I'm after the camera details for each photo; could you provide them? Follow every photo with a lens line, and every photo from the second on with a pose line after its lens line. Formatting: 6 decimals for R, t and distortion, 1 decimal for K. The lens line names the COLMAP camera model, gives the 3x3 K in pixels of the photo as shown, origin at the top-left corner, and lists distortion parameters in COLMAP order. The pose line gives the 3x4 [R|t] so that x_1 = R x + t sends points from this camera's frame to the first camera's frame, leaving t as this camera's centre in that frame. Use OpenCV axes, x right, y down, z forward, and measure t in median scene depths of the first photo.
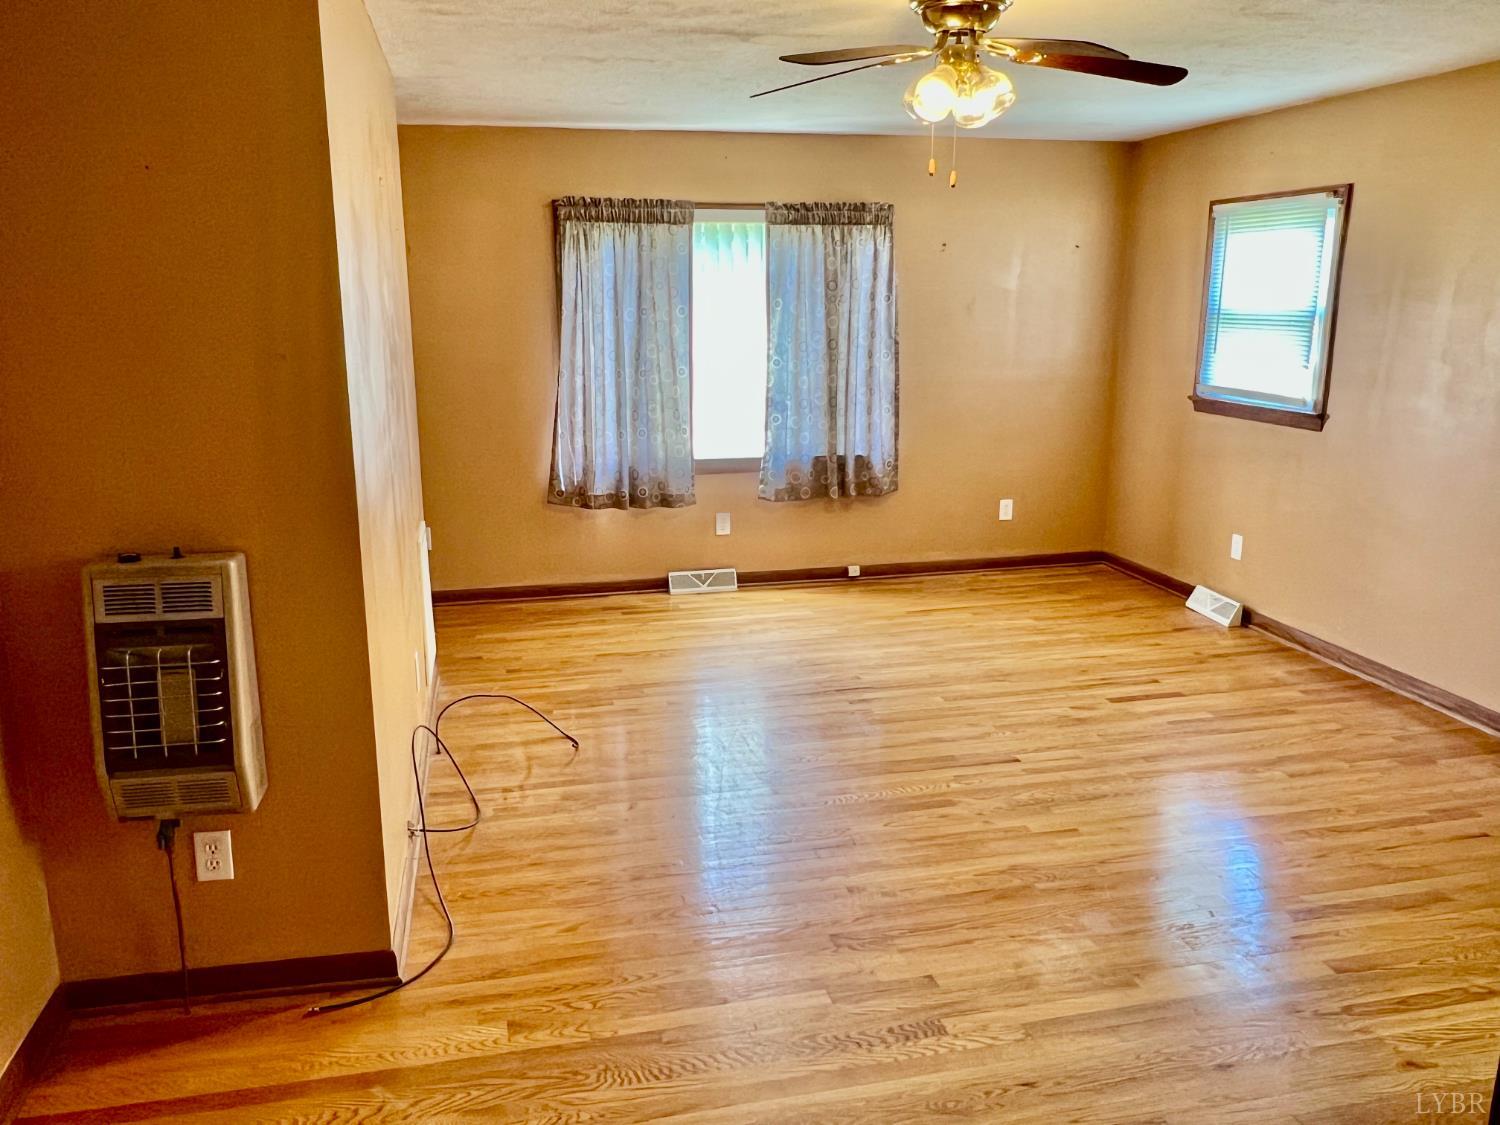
lens RADIAL K [[1131.5, 0, 743.6], [0, 1131.5, 564.9], [0, 0, 1]] dist [0.002448, -0.010725]
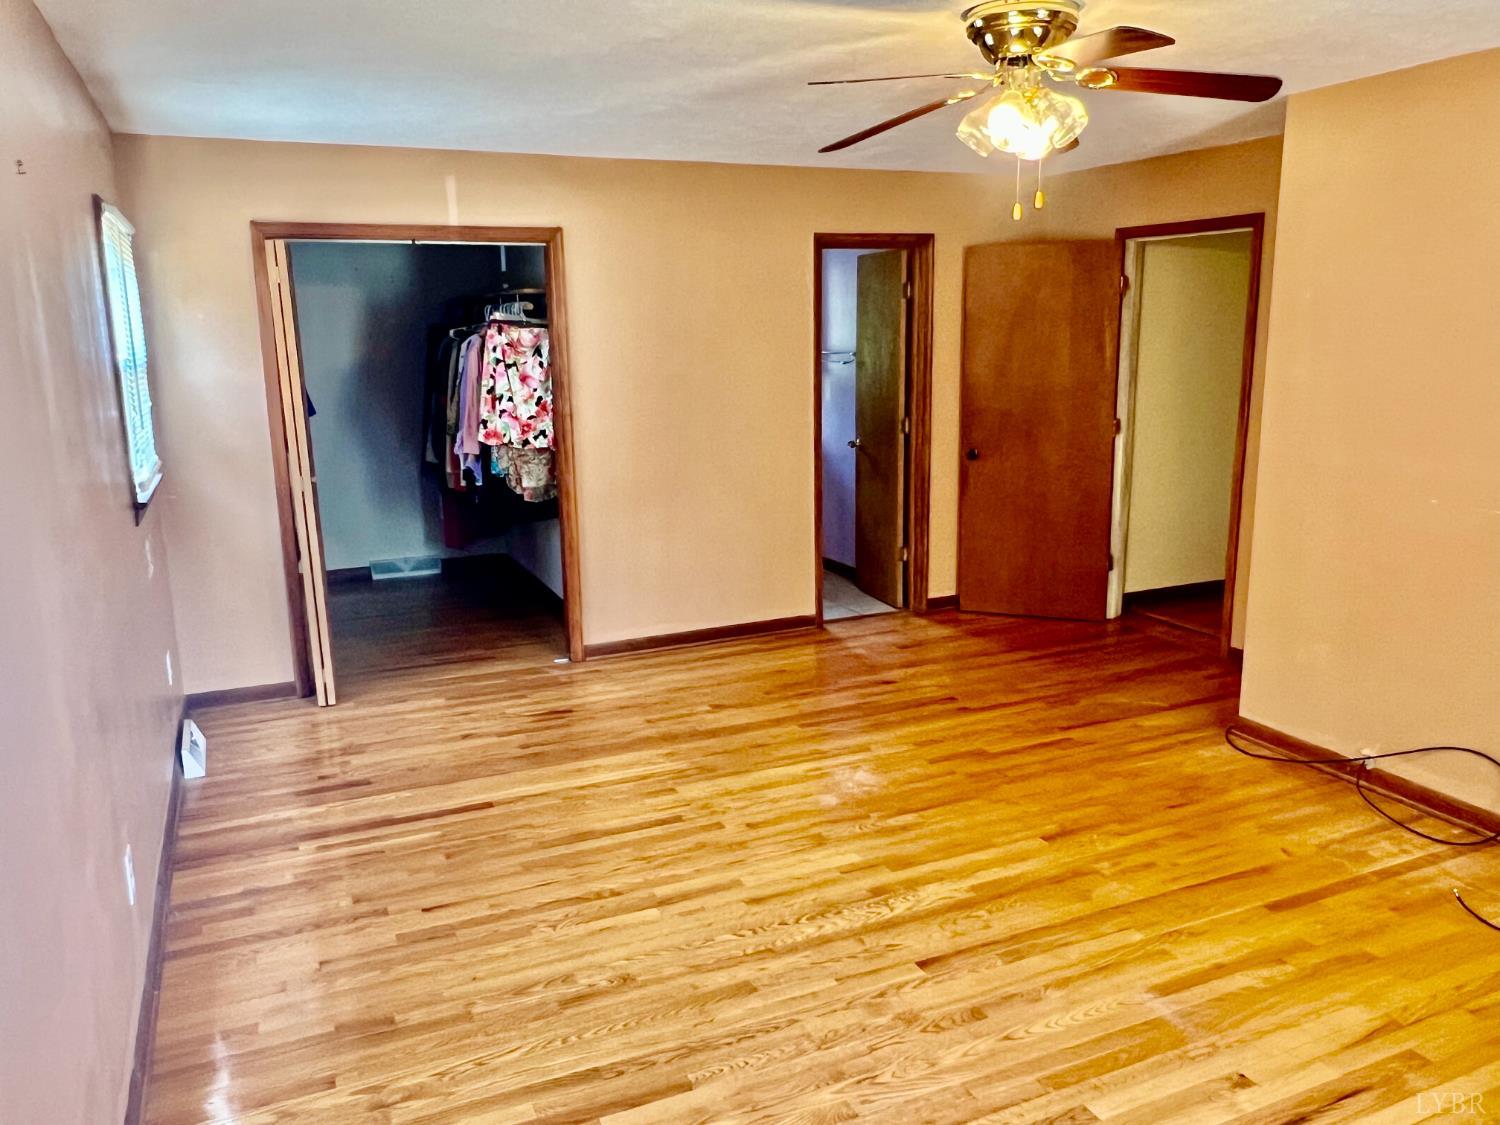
lens RADIAL K [[1131.5, 0, 744.1], [0, 1131.5, 565.4], [0, 0, 1]] dist [0.002448, -0.010725]
pose [[-0.980044, 0.057613, -0.190246, 0.322858], [-0.029535, 0.904248, 0.425984, -0.250061], [0.196572, 0.423103, -0.884502, 1.019212]]
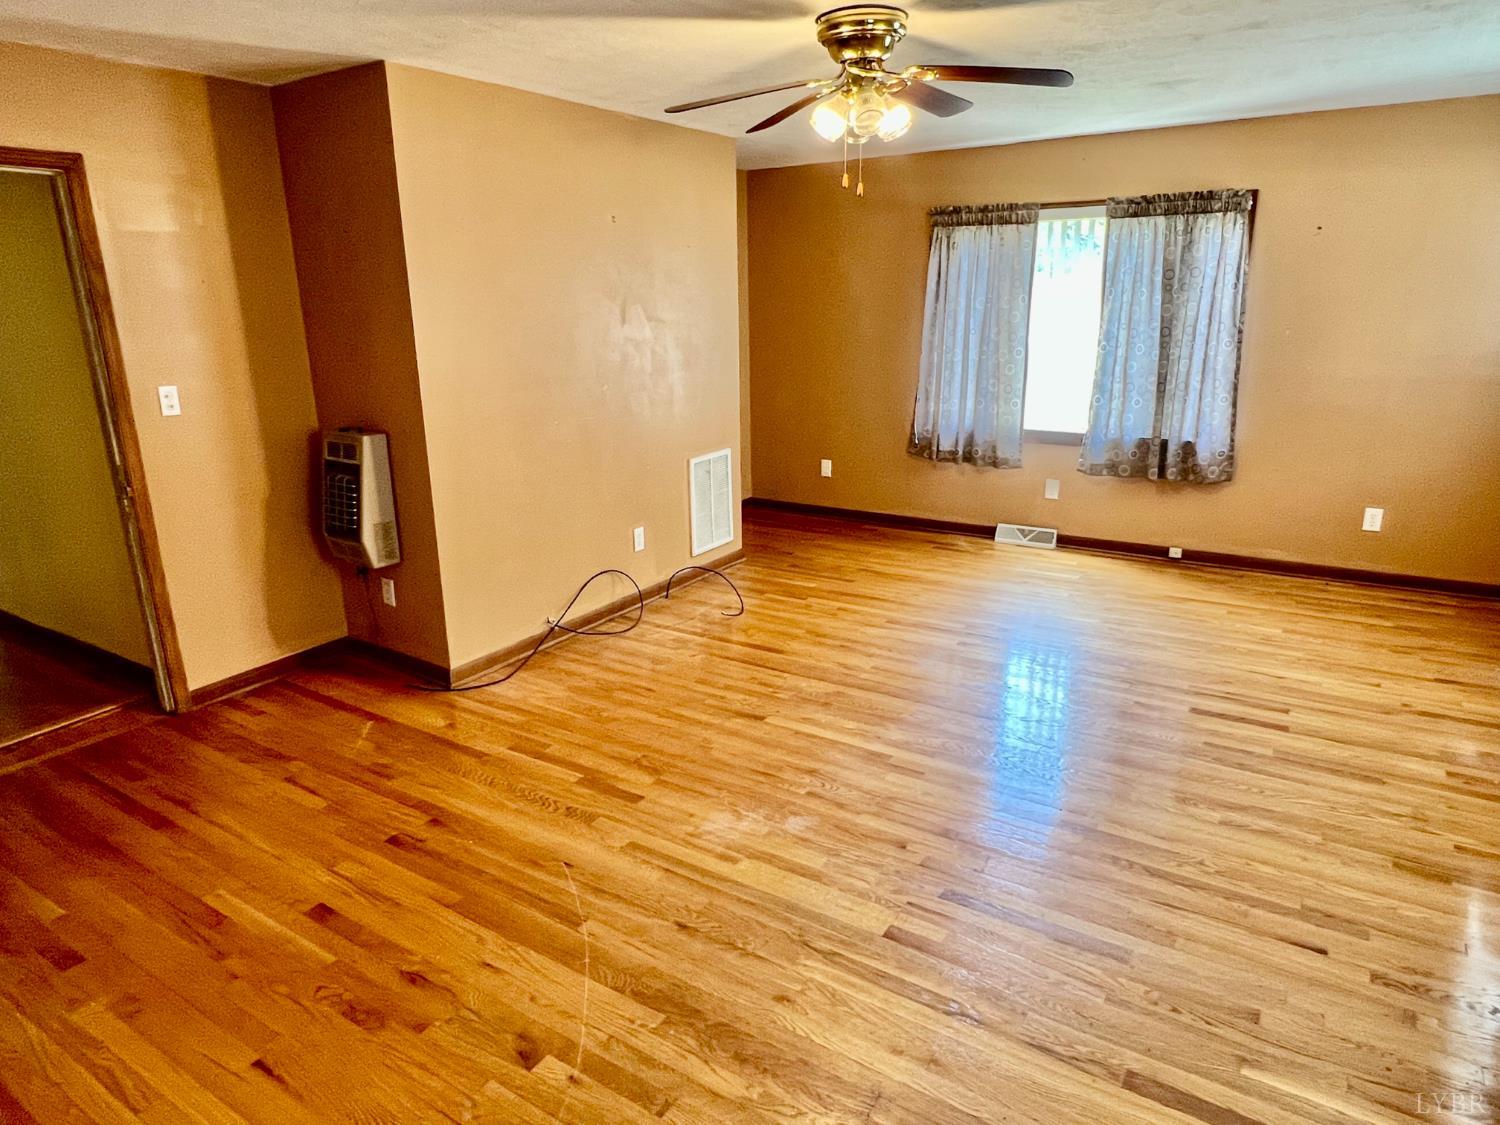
lens RADIAL K [[925.9, 0, 748.5], [0, 925.9, 559.1], [0, 0, 1]] dist [-0.004574, 0.001344]
pose [[0.699304, 0.190645, -0.688933, 0.445936], [-0.151473, 0.981413, 0.117828, -0.032252], [0.698591, 0.021957, 0.715184, 0.129964]]
